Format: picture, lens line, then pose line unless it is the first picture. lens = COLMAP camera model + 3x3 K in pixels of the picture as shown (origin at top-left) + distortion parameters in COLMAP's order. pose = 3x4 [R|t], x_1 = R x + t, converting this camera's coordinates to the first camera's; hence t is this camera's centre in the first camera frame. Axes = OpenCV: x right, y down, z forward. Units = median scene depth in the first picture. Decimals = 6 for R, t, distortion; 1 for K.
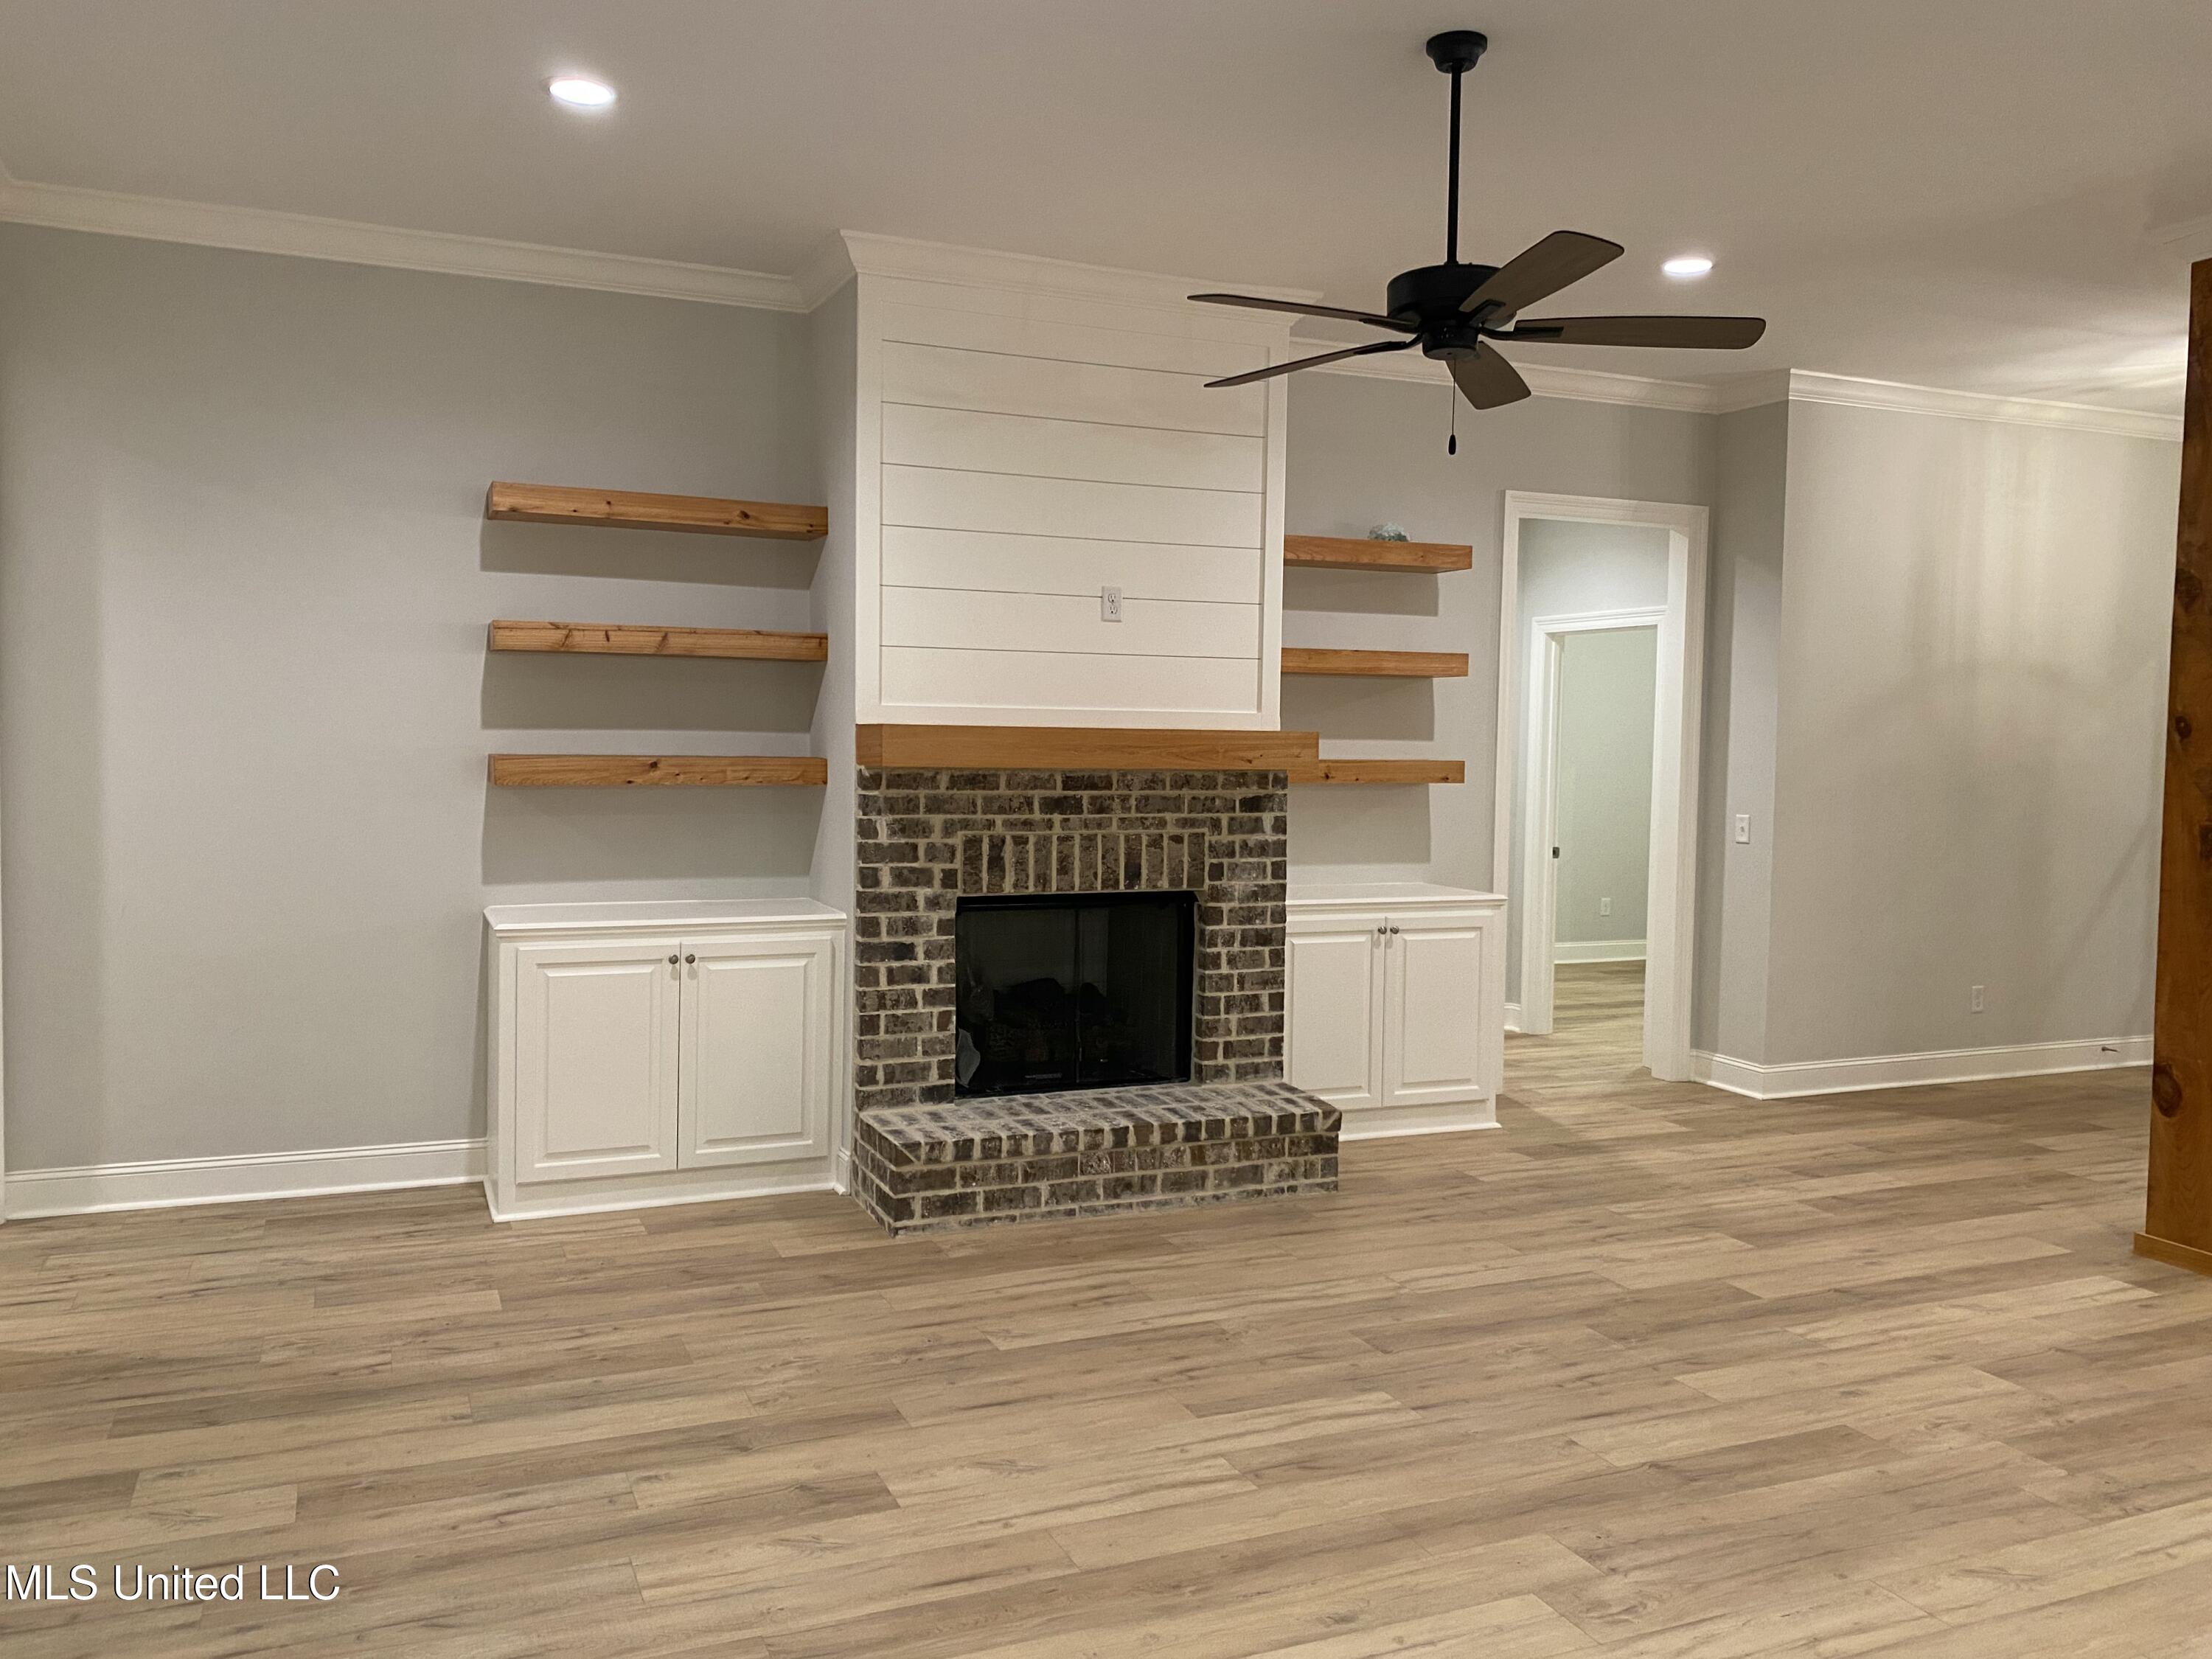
lens RADIAL K [[1685.7, 0, 1085.0], [0, 1685.7, 802.6], [0, 0, 1]] dist [0.041823, -0.045543]
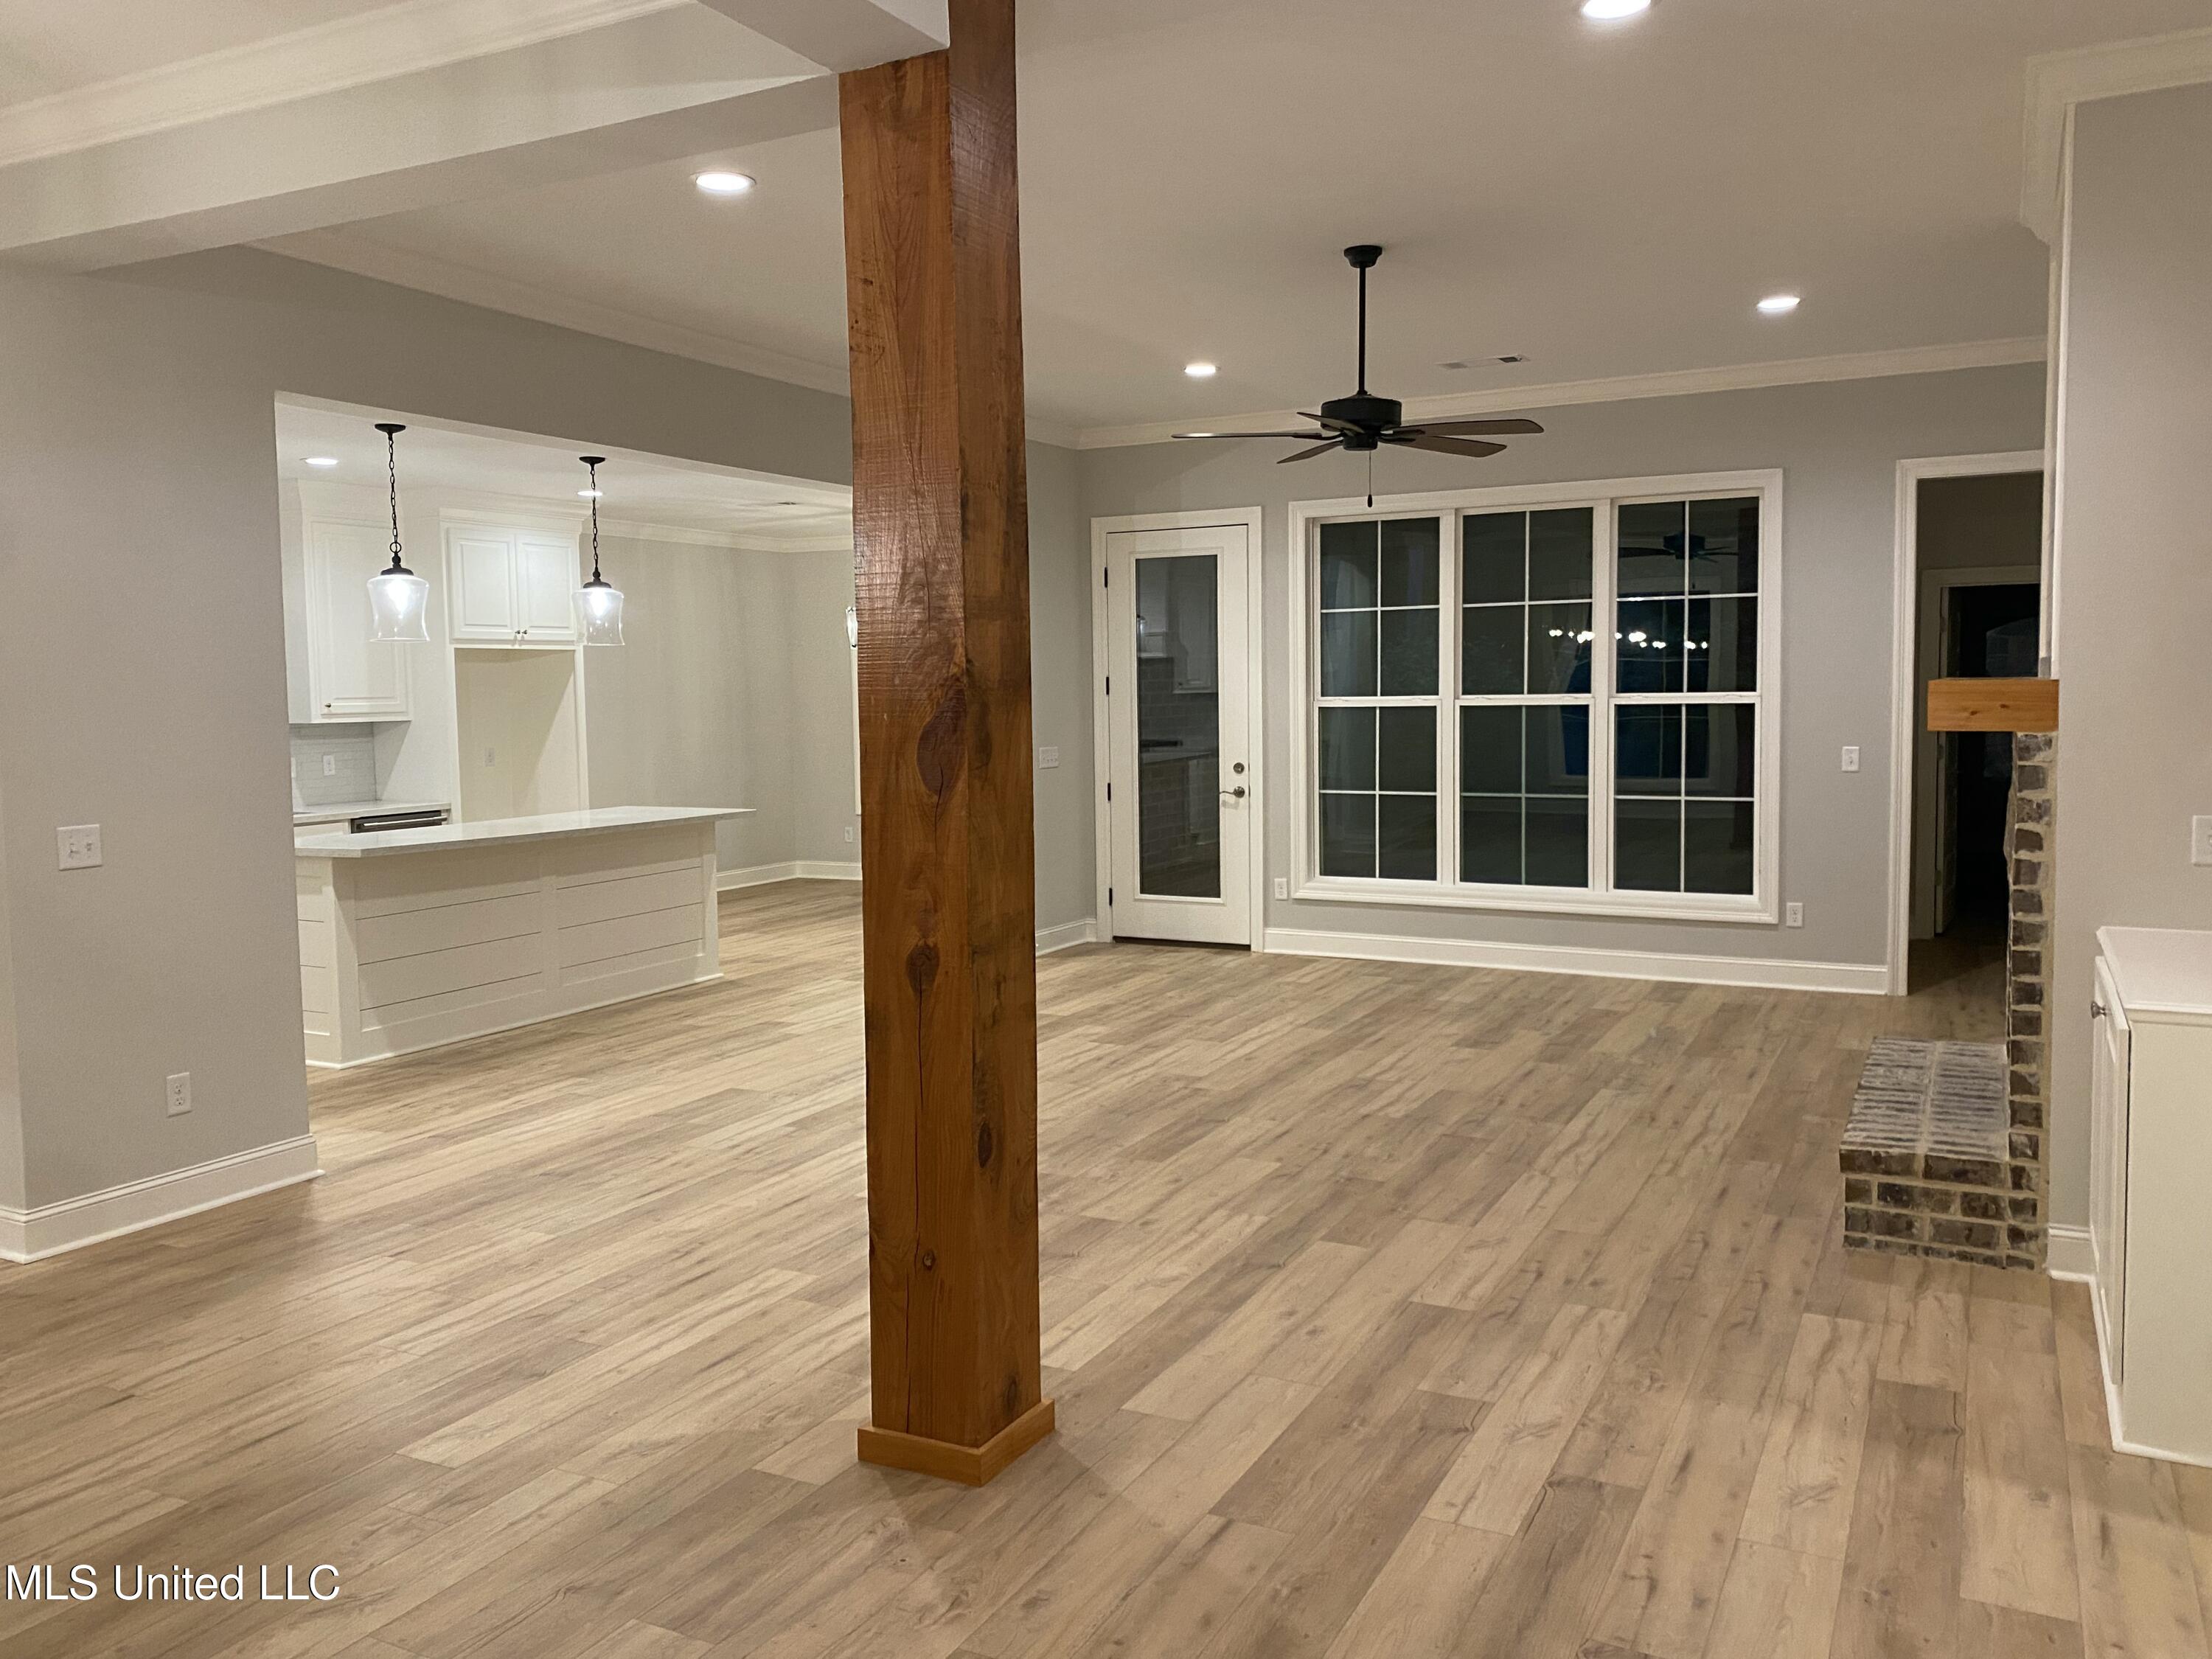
lens RADIAL K [[1685.7, 0, 1117.0], [0, 1685.7, 804.2], [0, 0, 1]] dist [0.041823, -0.045543]
pose [[-0.768008, 0.040698, -0.639146, 1.008277], [-0.026087, 0.995163, 0.094714, -0.055169], [0.639909, 0.089415, -0.763231, 1.491489]]
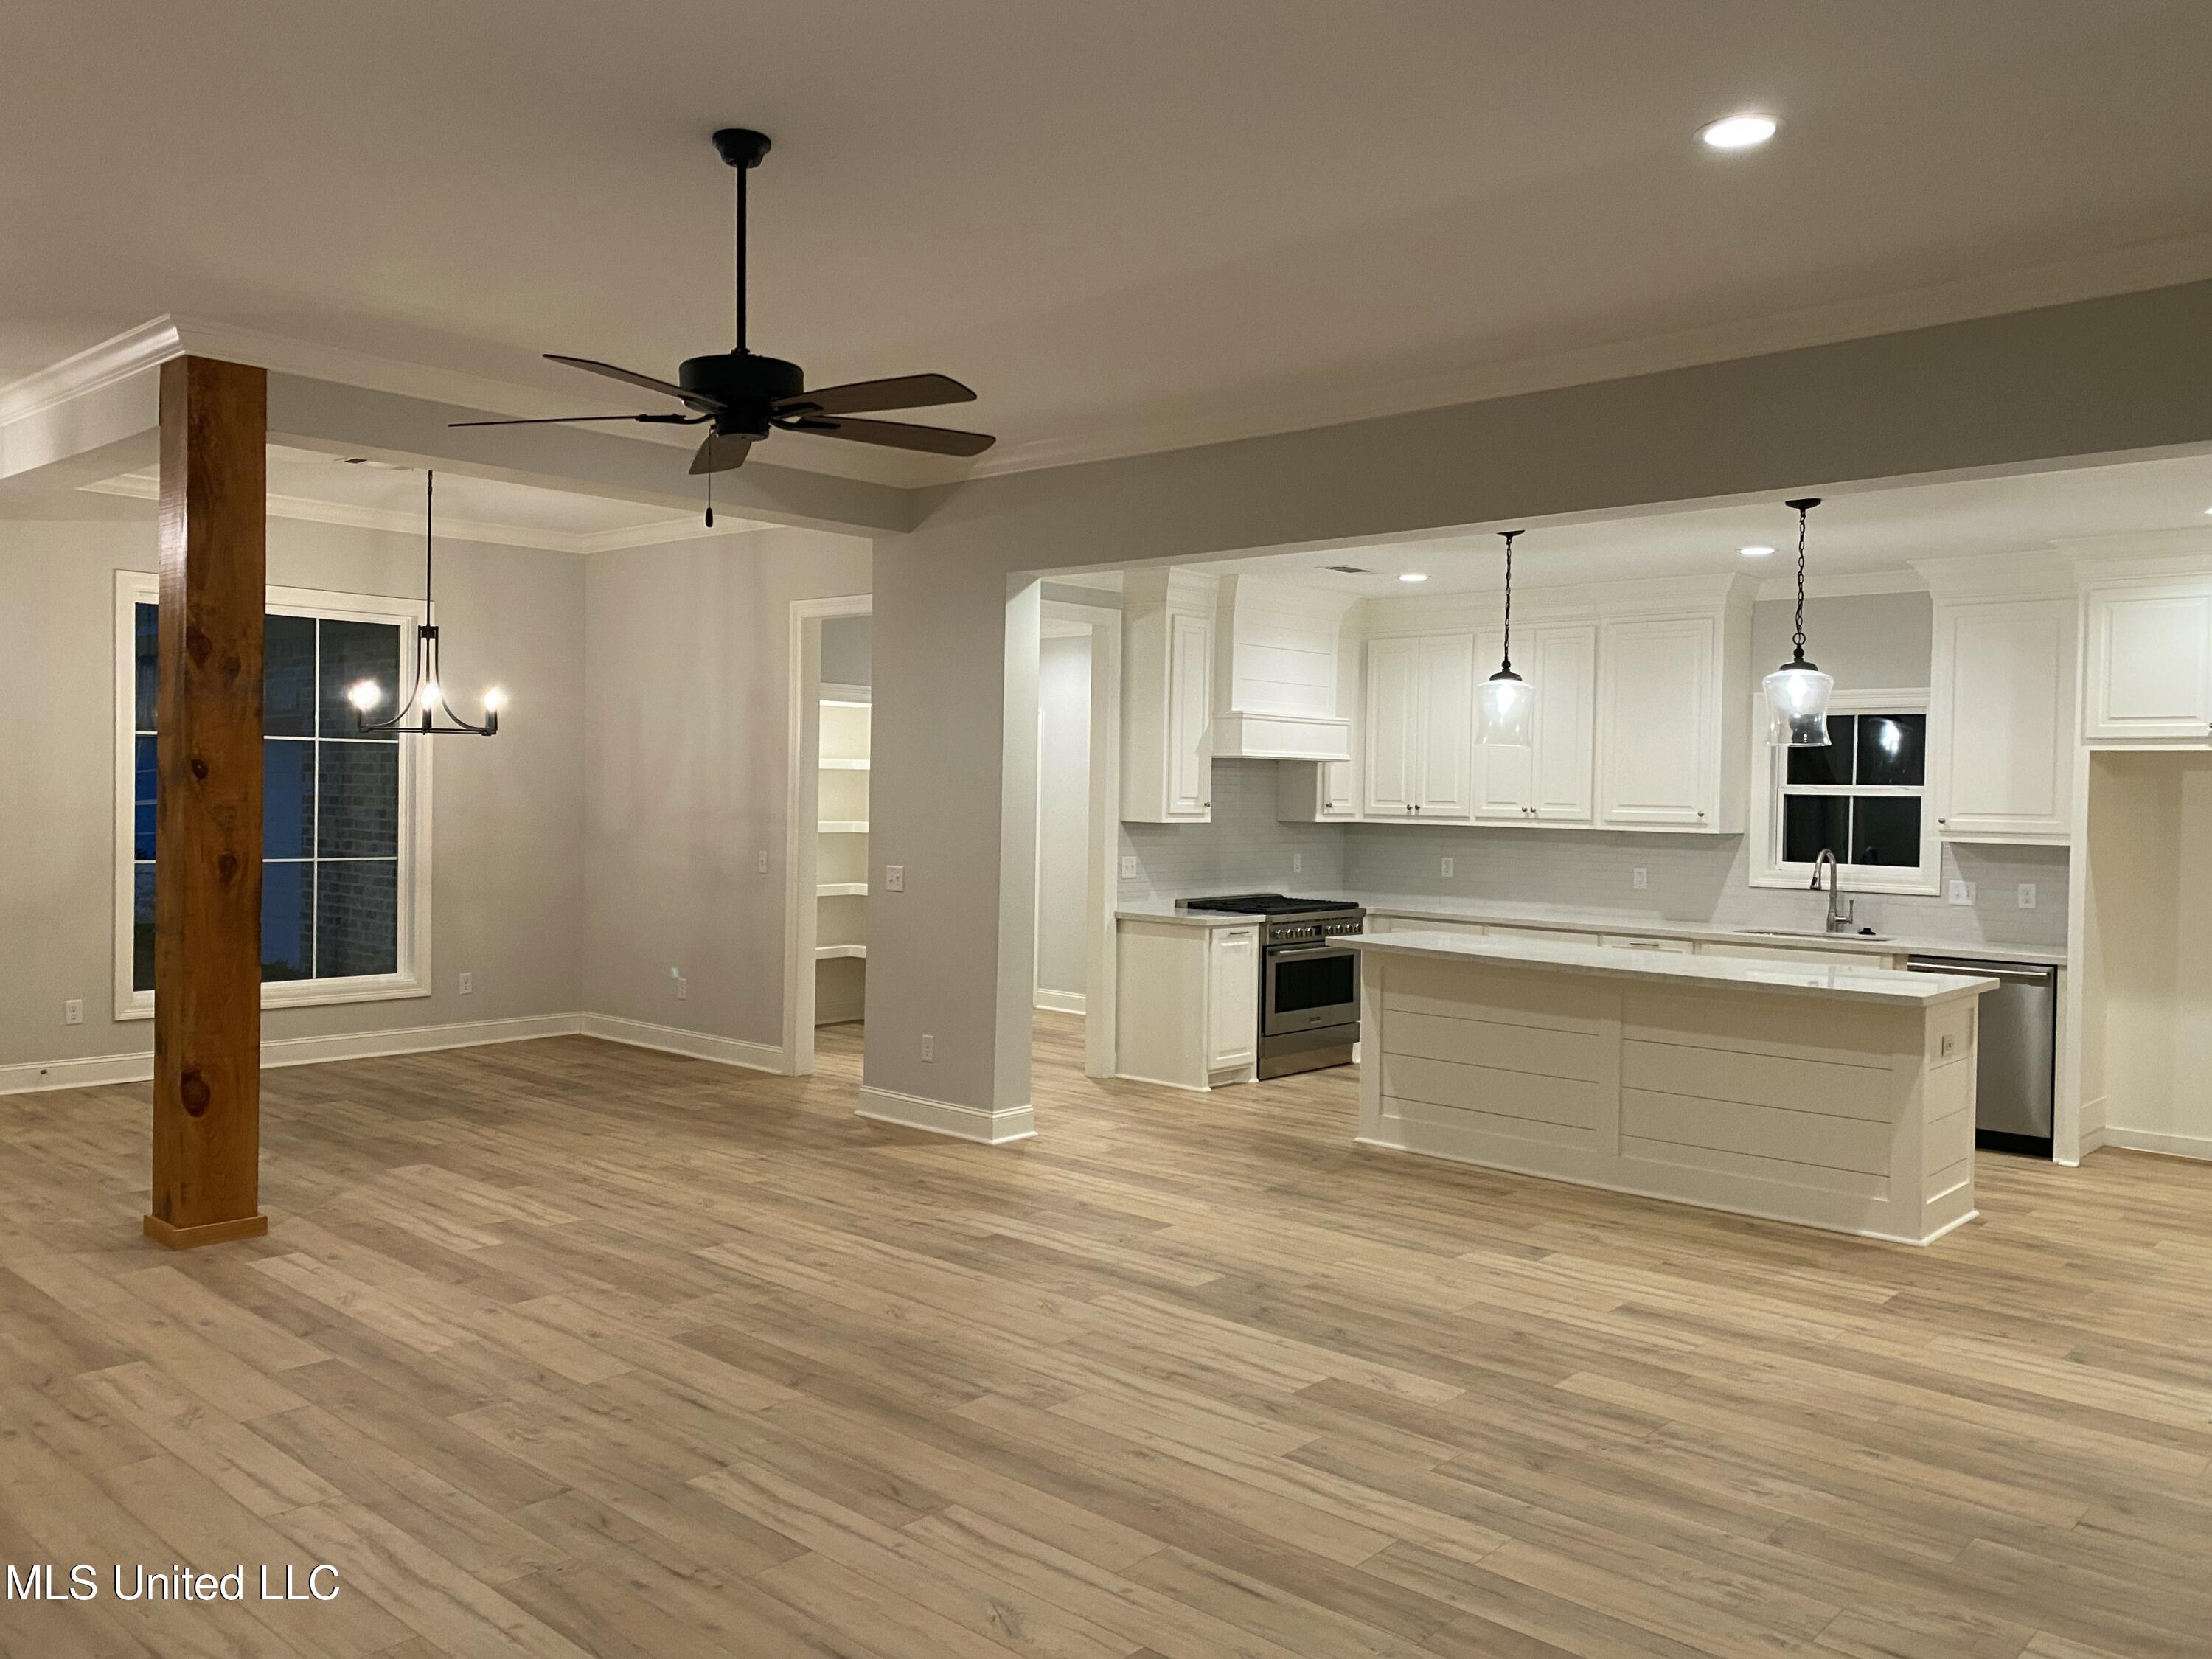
lens RADIAL K [[1685.7, 0, 1078.1], [0, 1685.7, 820.5], [0, 0, 1]] dist [0.041823, -0.045543]
pose [[-0.410765, -0.041313, 0.910805, -0.590022], [0.014921, 0.998535, 0.052021, -0.057494], [-0.911619, 0.034958, -0.409547, 0.890069]]
